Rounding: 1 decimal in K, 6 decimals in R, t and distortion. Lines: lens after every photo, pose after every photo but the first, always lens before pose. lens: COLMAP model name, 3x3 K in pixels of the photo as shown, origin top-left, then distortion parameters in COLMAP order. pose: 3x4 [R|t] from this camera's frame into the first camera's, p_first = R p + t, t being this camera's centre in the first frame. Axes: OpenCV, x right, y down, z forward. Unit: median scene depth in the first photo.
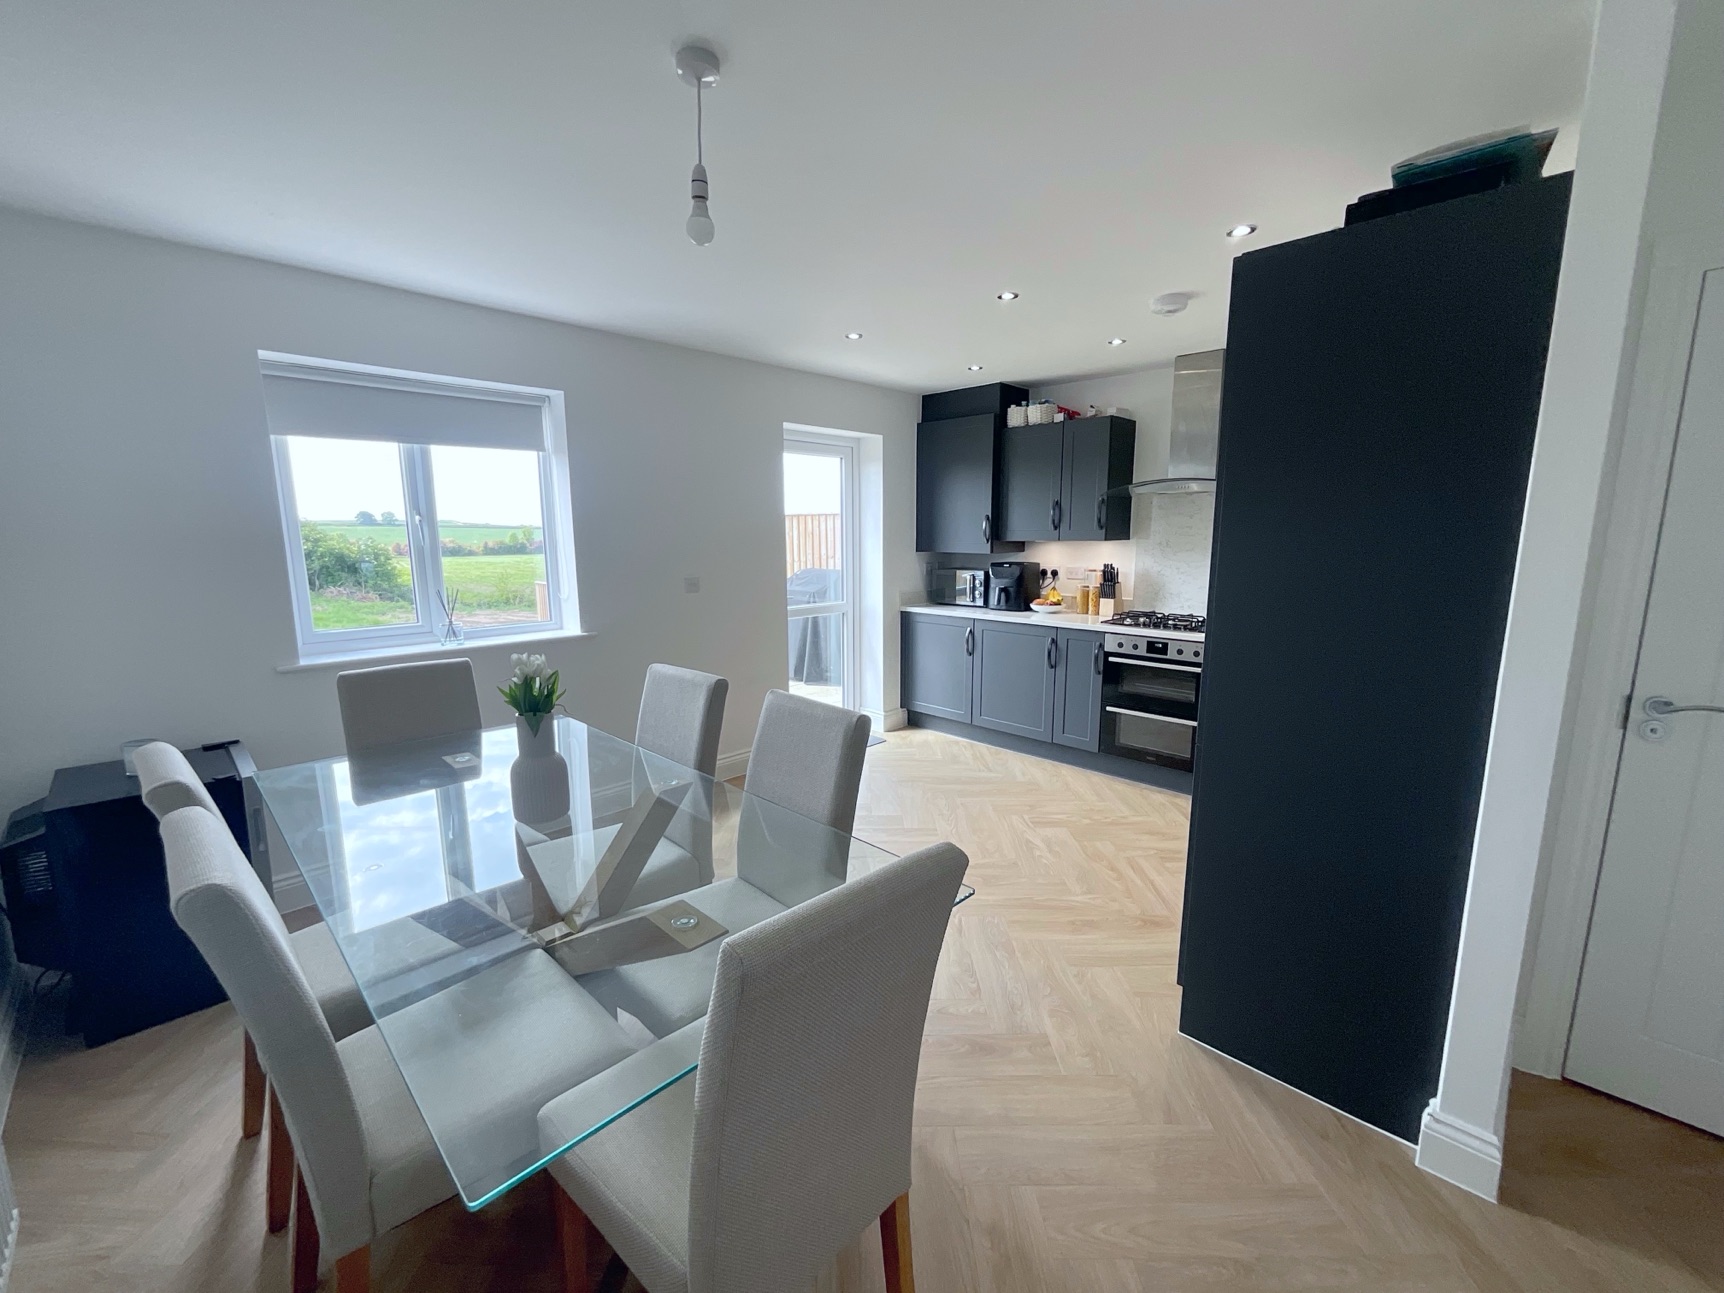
lens RADIAL K [[700.2, 0, 859.5], [0, 700.2, 644.3], [0, 0, 1]] dist [-0.004317, 0.003858]
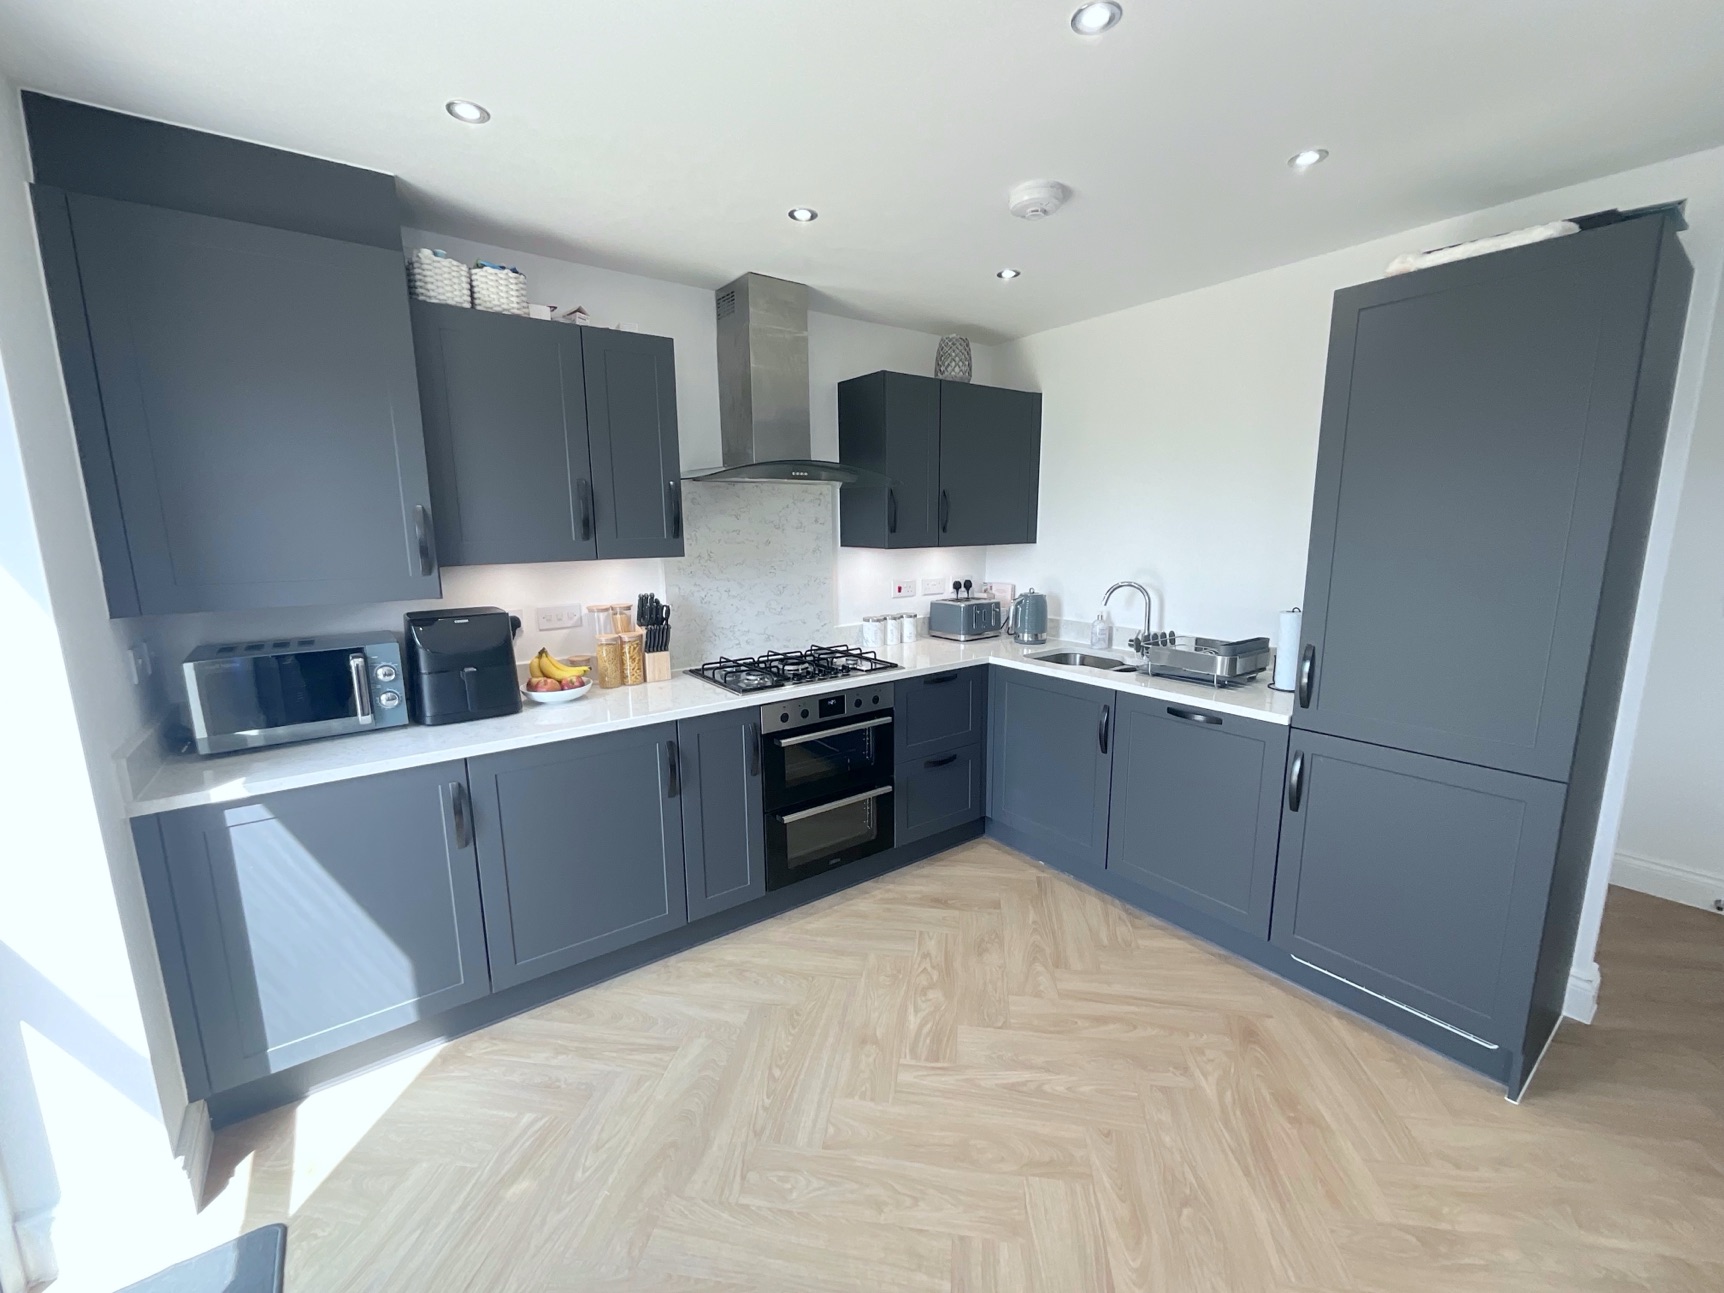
lens RADIAL K [[700.2, 0, 862.3], [0, 700.2, 645.2], [0, 0, 1]] dist [-0.004317, 0.003858]
pose [[0.154007, -0.168822, 0.973540, -0.199393], [0.170098, 0.975115, 0.142187, -0.126121], [-0.973318, 0.143700, 0.178891, 0.720864]]
